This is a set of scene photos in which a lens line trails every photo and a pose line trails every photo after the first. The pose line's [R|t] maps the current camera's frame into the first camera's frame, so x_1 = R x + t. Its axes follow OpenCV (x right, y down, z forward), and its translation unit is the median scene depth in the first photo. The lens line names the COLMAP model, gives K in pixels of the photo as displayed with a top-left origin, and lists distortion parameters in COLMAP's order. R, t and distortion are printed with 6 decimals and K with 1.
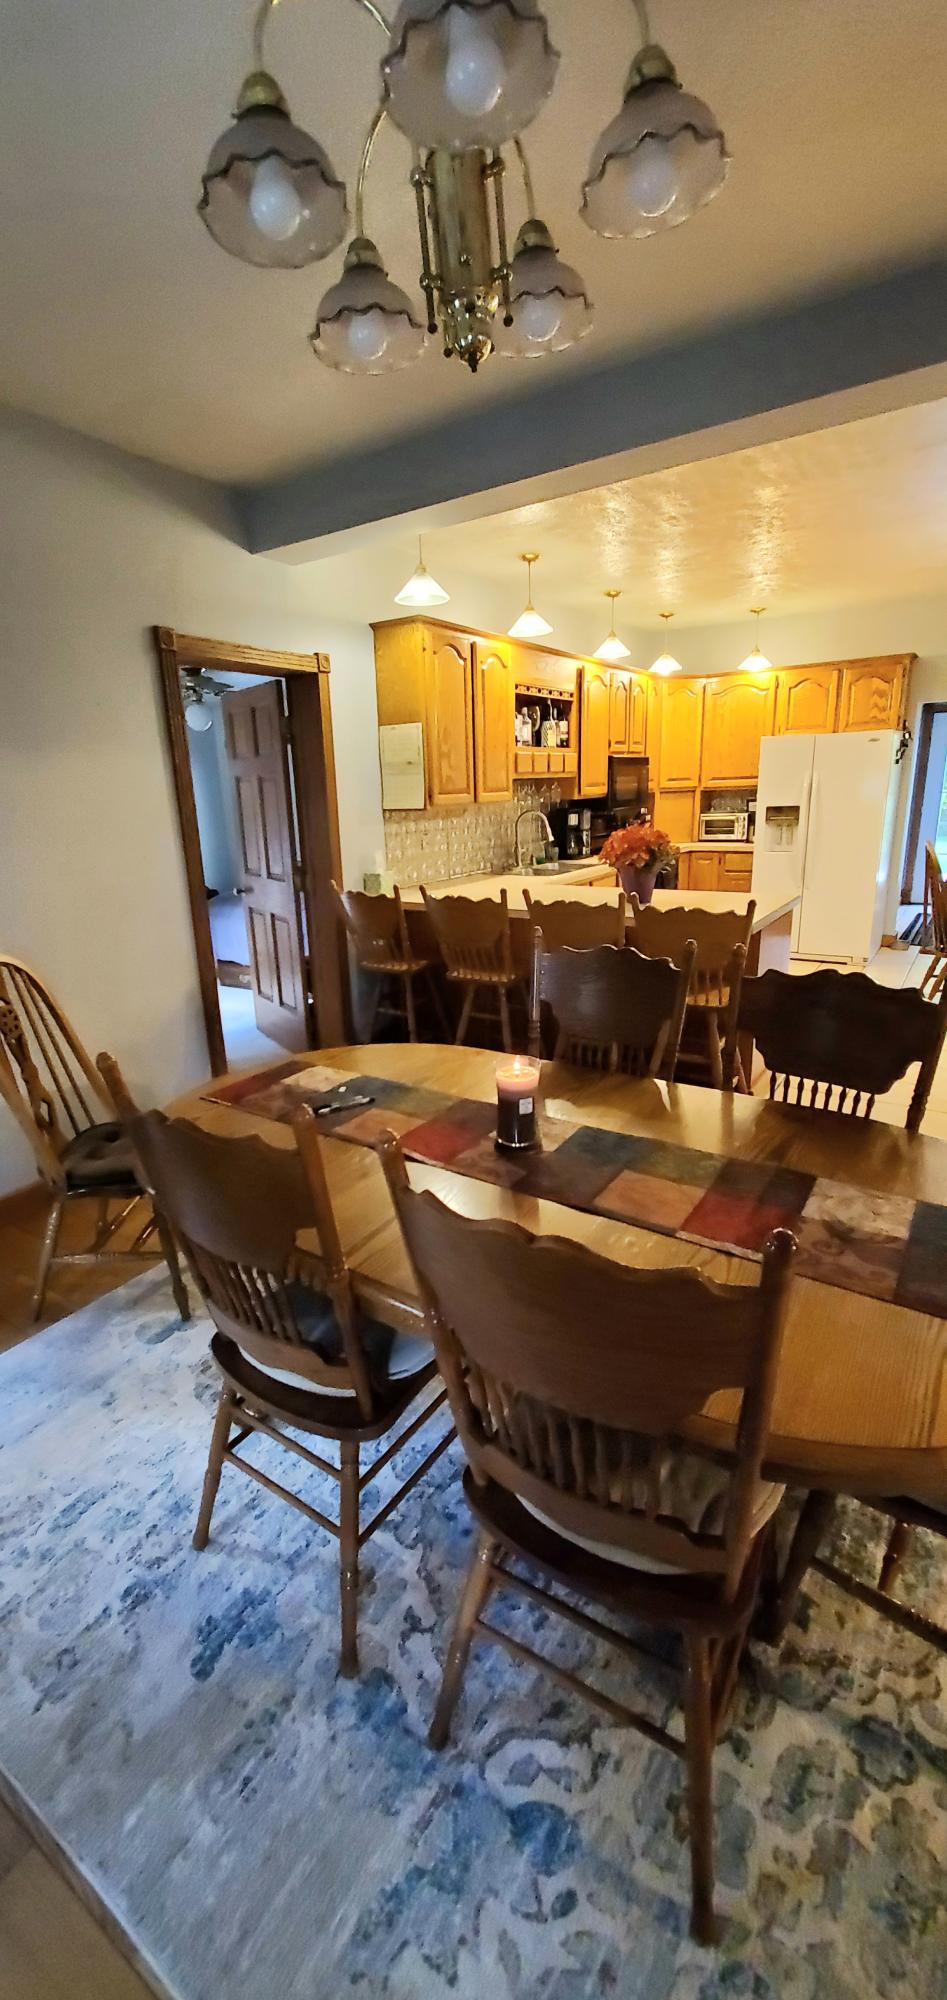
lens RADIAL K [[787.1, 0, 482.9], [0, 787.1, 997.9], [0, 0, 1]] dist [0.006781, -0.000750]
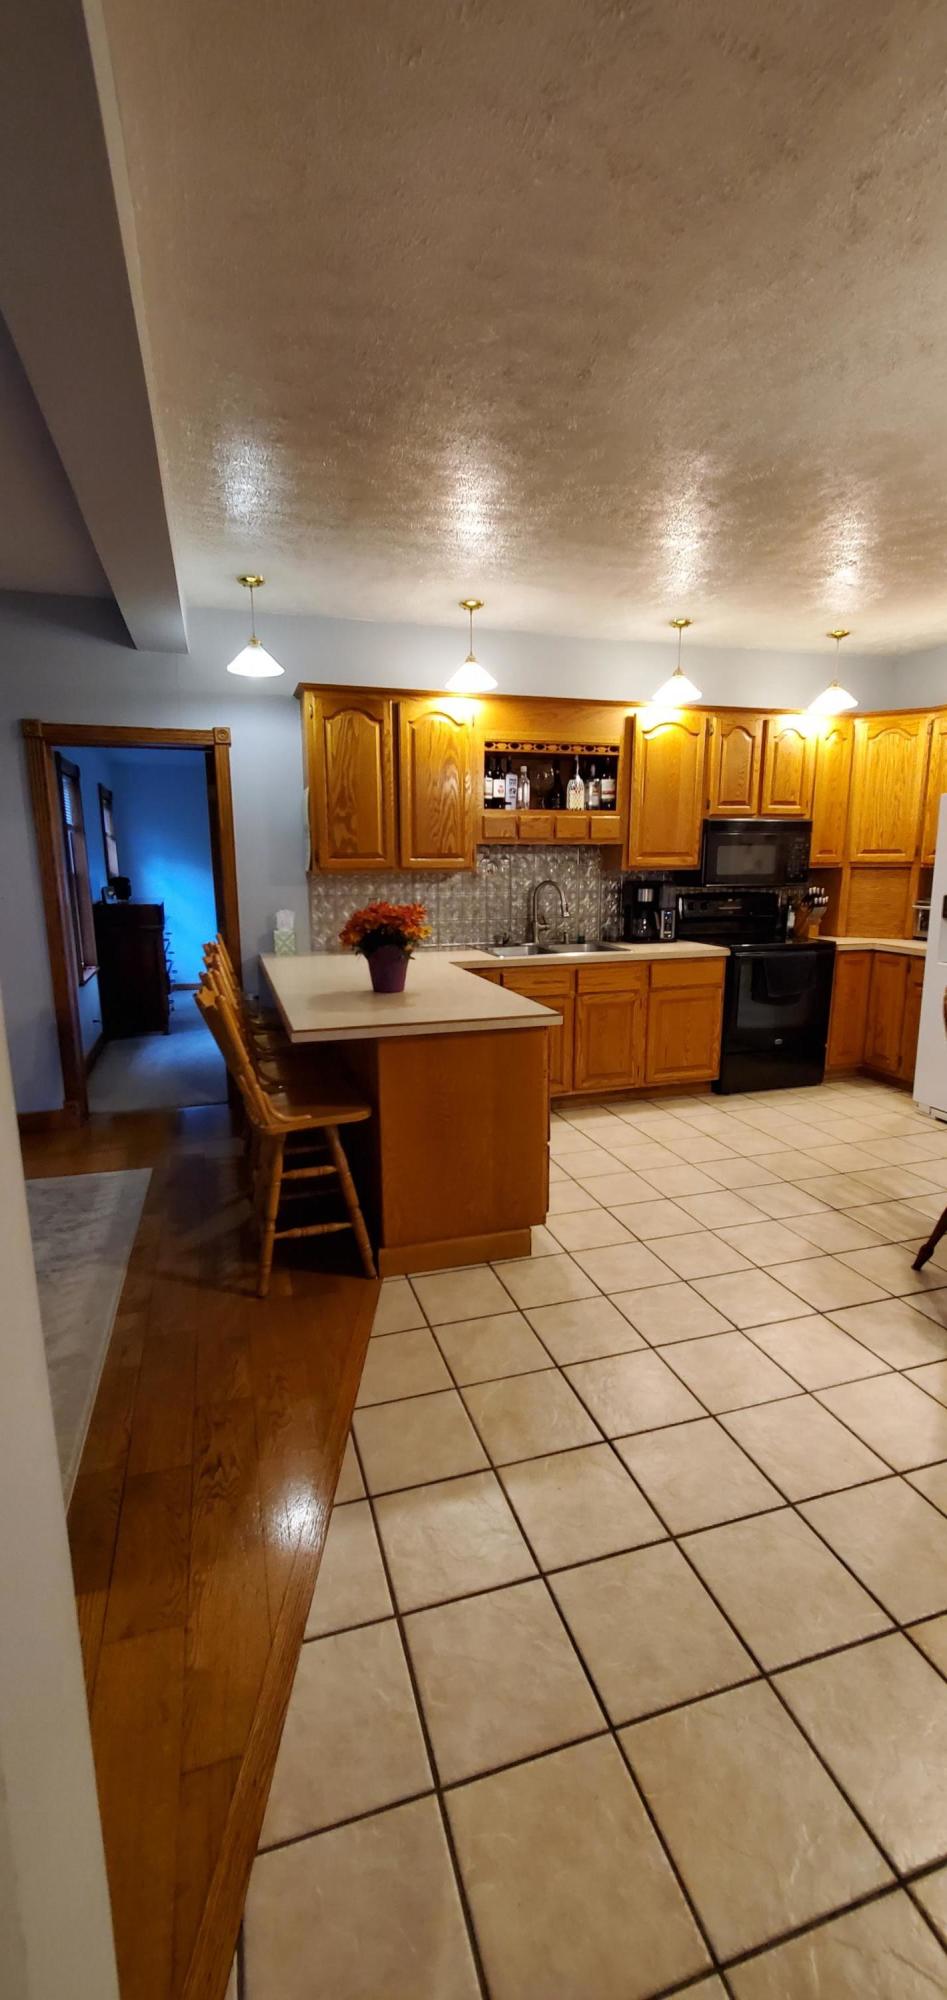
lens RADIAL K [[787.1, 0, 473.0], [0, 787.1, 1010.8], [0, 0, 1]] dist [0.006781, -0.000750]
pose [[0.771782, 0.133339, -0.621750, 0.553943], [-0.181541, 0.983277, -0.014477, -0.067765], [0.609422, 0.124046, 0.783082, 0.278035]]
